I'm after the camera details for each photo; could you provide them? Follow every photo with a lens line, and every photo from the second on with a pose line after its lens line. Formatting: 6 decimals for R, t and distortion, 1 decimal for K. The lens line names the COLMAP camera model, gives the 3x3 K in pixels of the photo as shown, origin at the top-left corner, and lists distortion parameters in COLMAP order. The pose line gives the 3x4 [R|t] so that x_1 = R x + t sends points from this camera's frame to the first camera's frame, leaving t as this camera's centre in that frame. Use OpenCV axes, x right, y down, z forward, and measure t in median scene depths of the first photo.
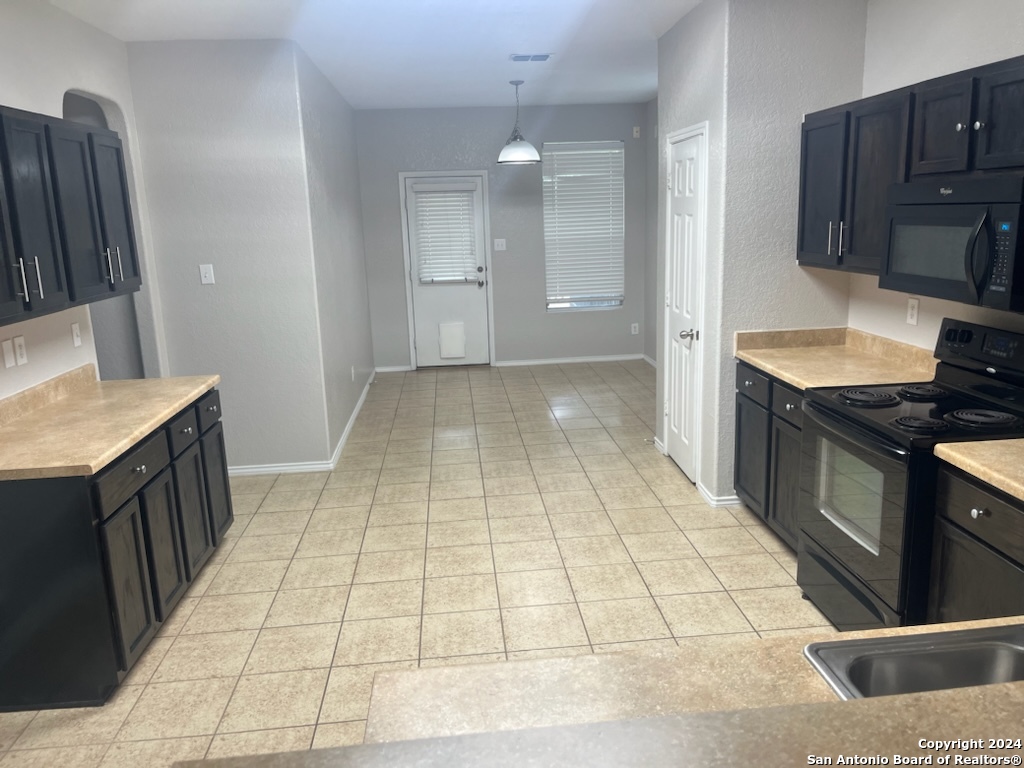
lens RADIAL K [[761.3, 0, 512.0], [0, 761.3, 384.0], [0, 0, 1]] dist [0.002099, 0.000480]
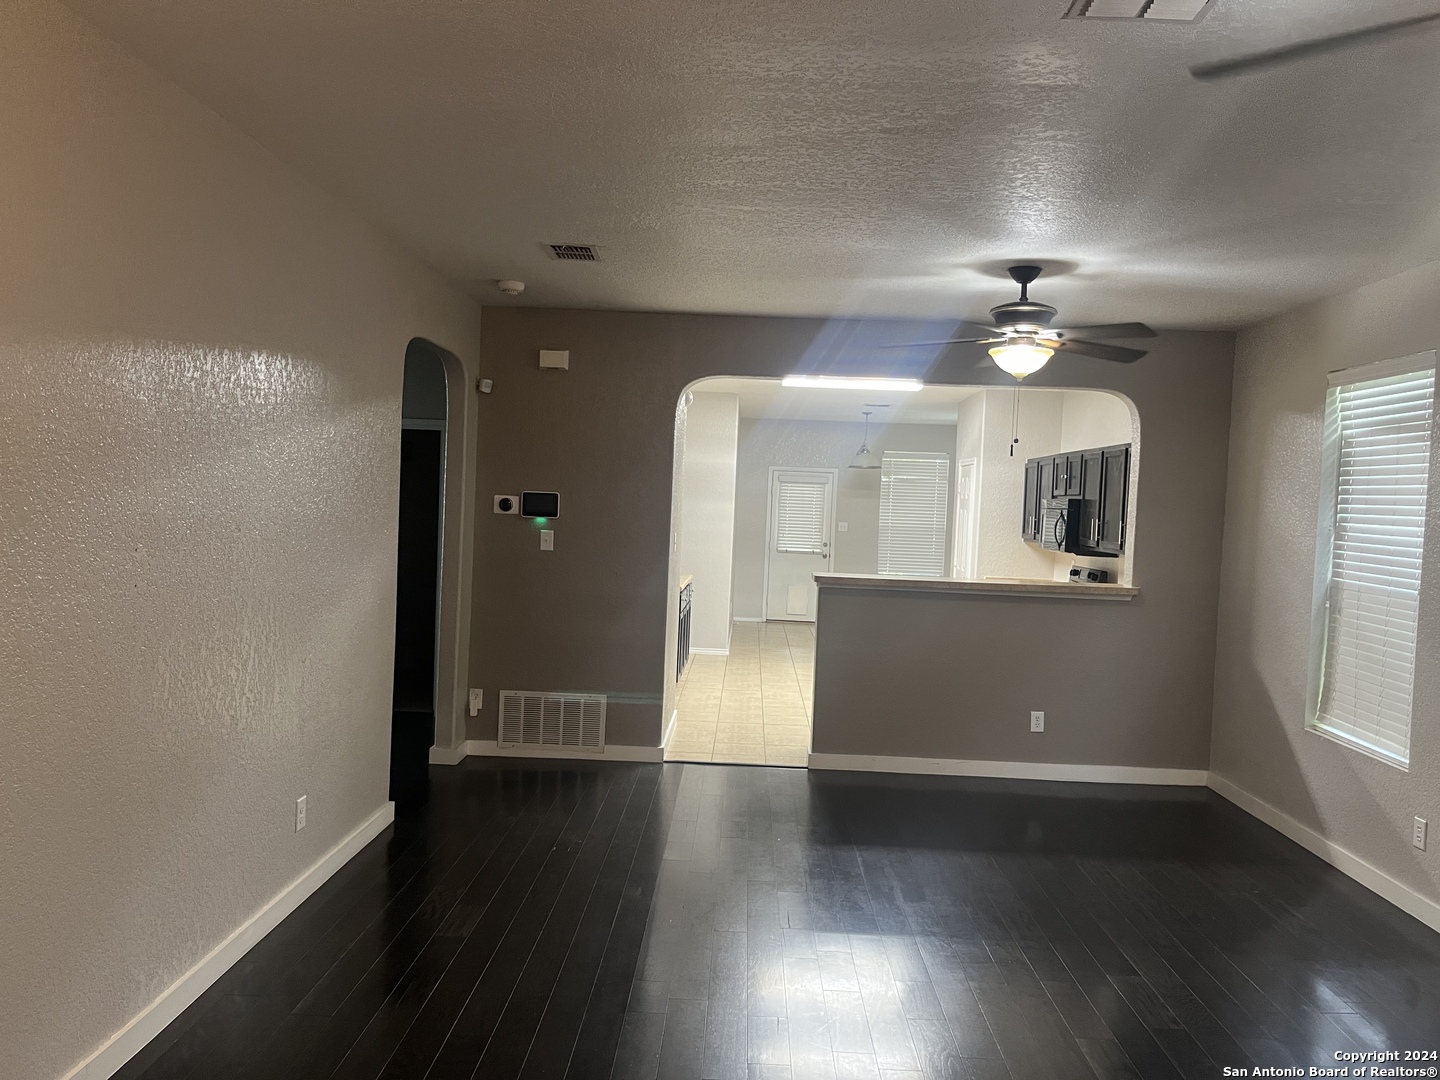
lens RADIAL K [[1070.6, 0, 720.0], [0, 1070.6, 540.0], [0, 0, 1]] dist [0.002099, 0.000480]
pose [[0.991132, 0.080246, -0.105915, -0.028703], [-0.098535, 0.978601, -0.180642, 0.182805], [0.089153, 0.189476, 0.977829, -0.762356]]
